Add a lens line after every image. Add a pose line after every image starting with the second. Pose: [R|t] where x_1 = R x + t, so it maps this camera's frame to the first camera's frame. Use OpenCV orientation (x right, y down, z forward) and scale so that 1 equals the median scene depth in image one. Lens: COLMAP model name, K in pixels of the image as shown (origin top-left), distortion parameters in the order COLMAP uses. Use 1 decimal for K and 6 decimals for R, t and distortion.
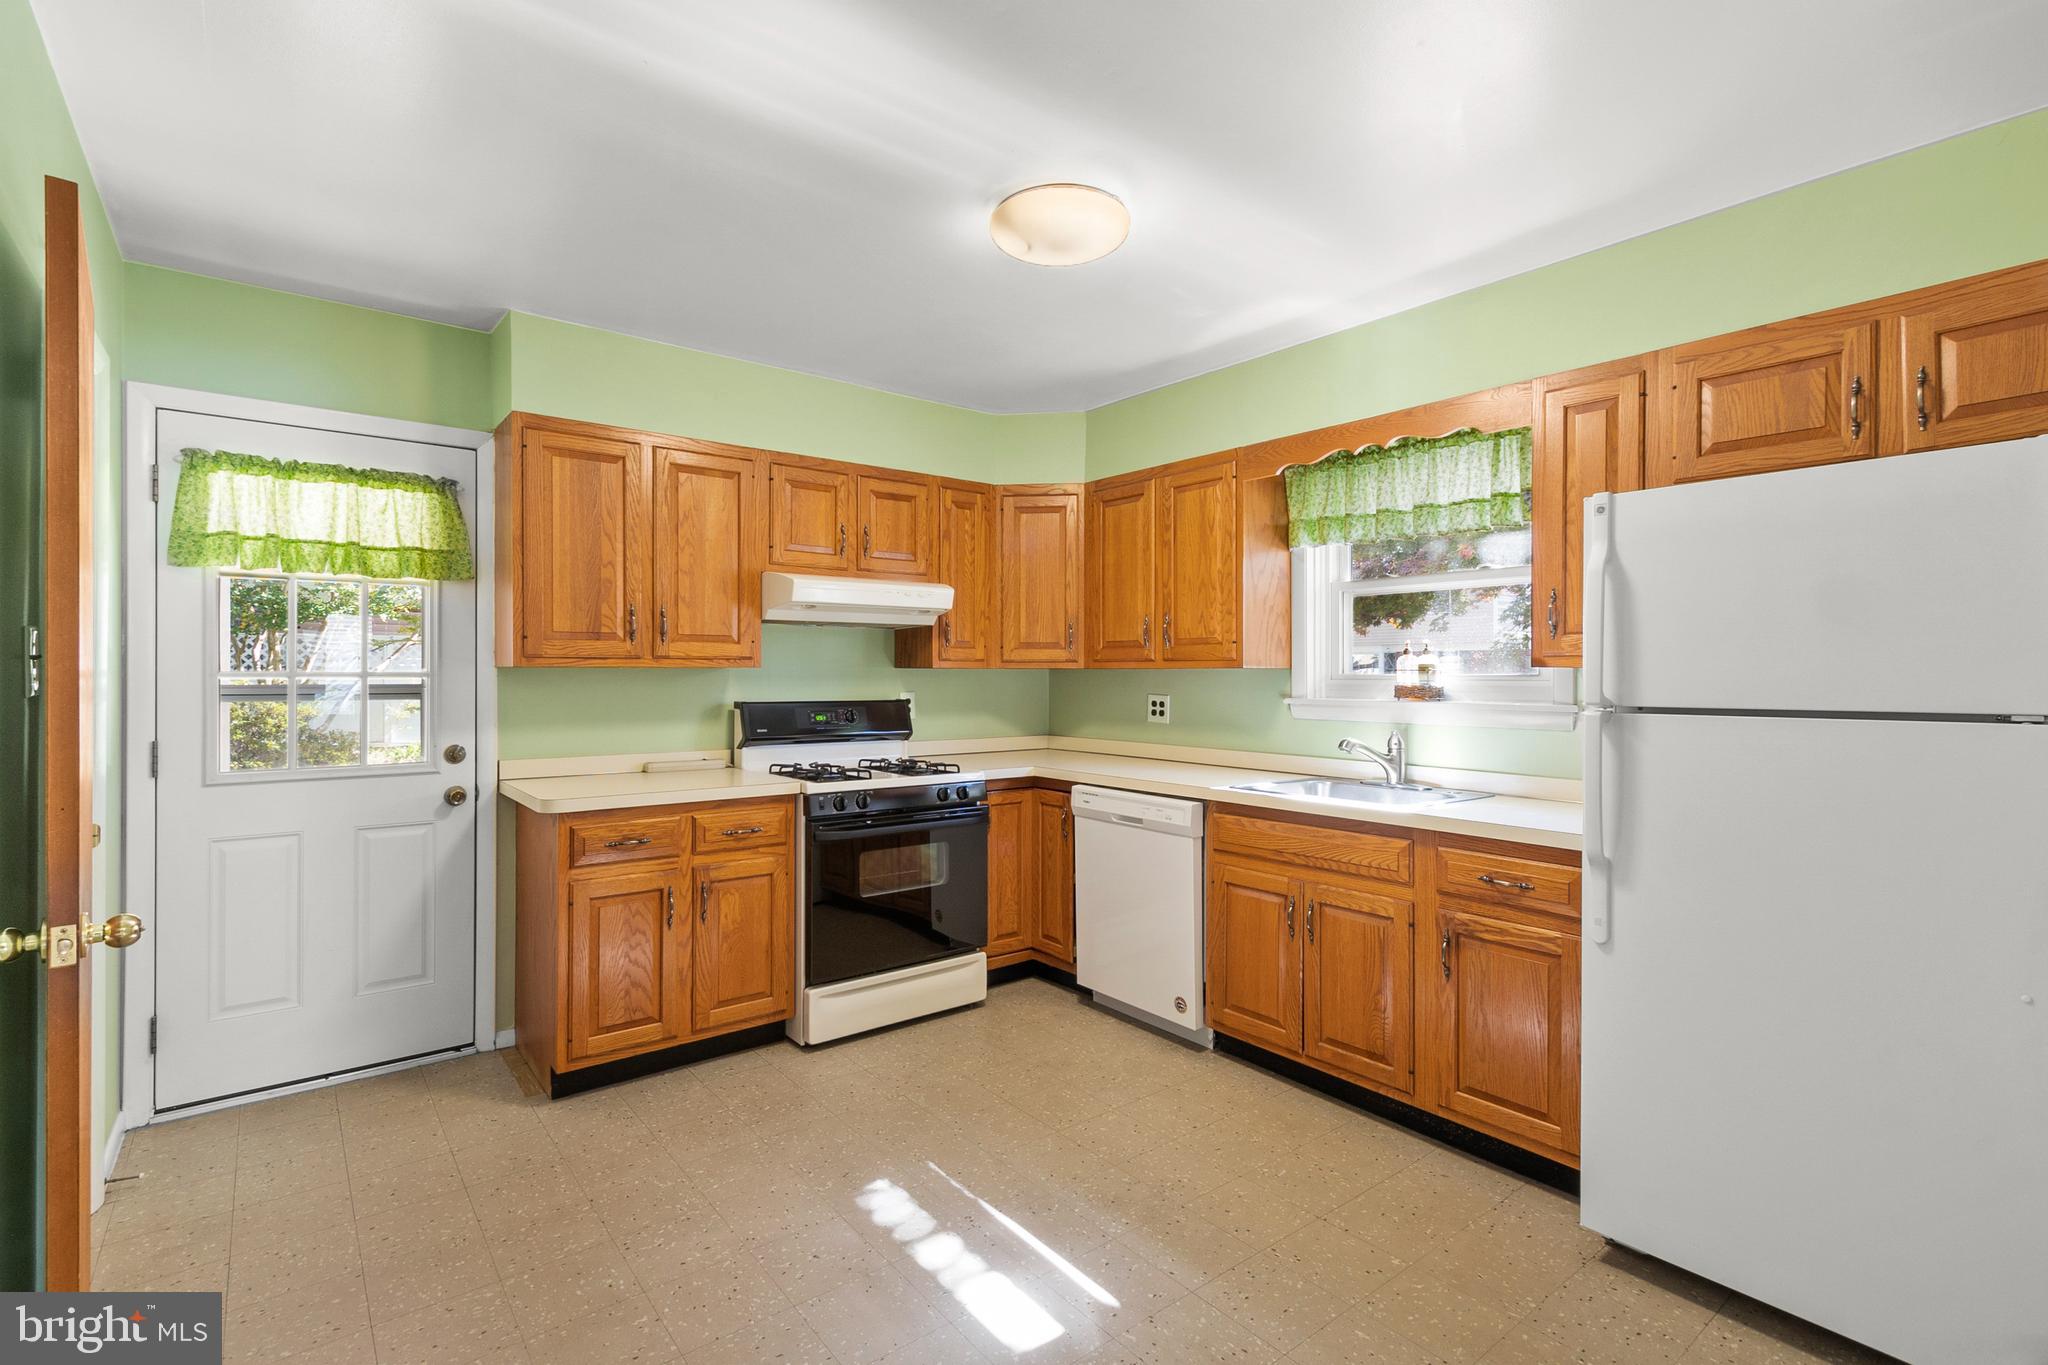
lens RADIAL K [[1042.7, 0, 1024.0], [0, 1042.7, 682.5], [0, 0, 1]] dist [0.002172, 0.000230]
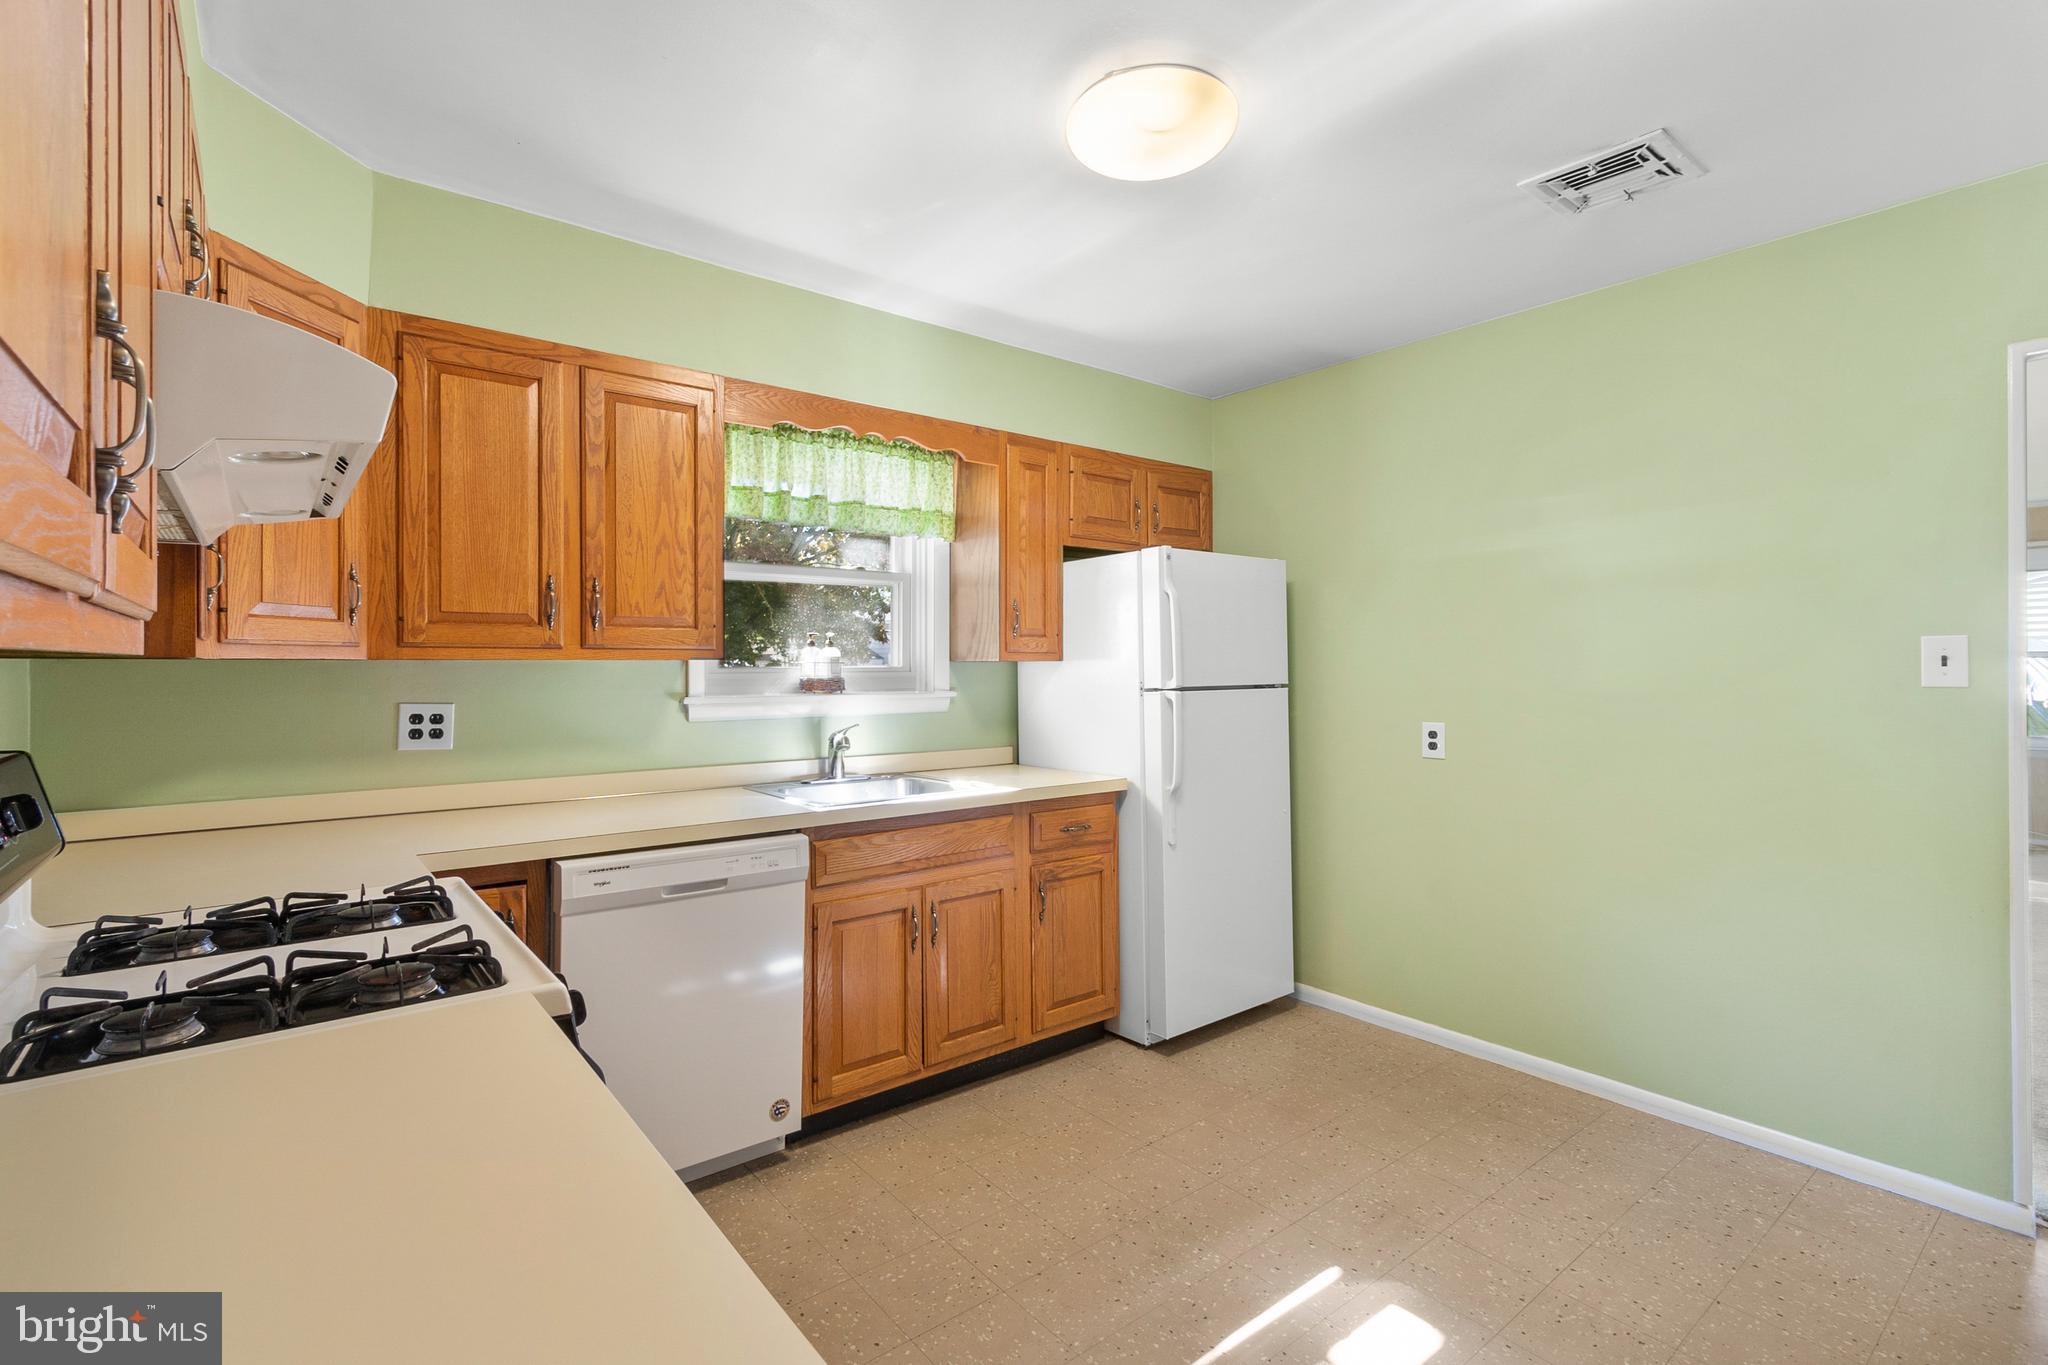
lens RADIAL K [[936.3, 0, 1023.4], [0, 936.3, 664.2], [0, 0, 1]] dist [0.002781, 0.000107]
pose [[-0.044951, -0.004245, 0.998980, -0.561728], [0.007957, 0.999958, 0.004607, -0.013870], [-0.998957, 0.008156, -0.044916, 0.904866]]
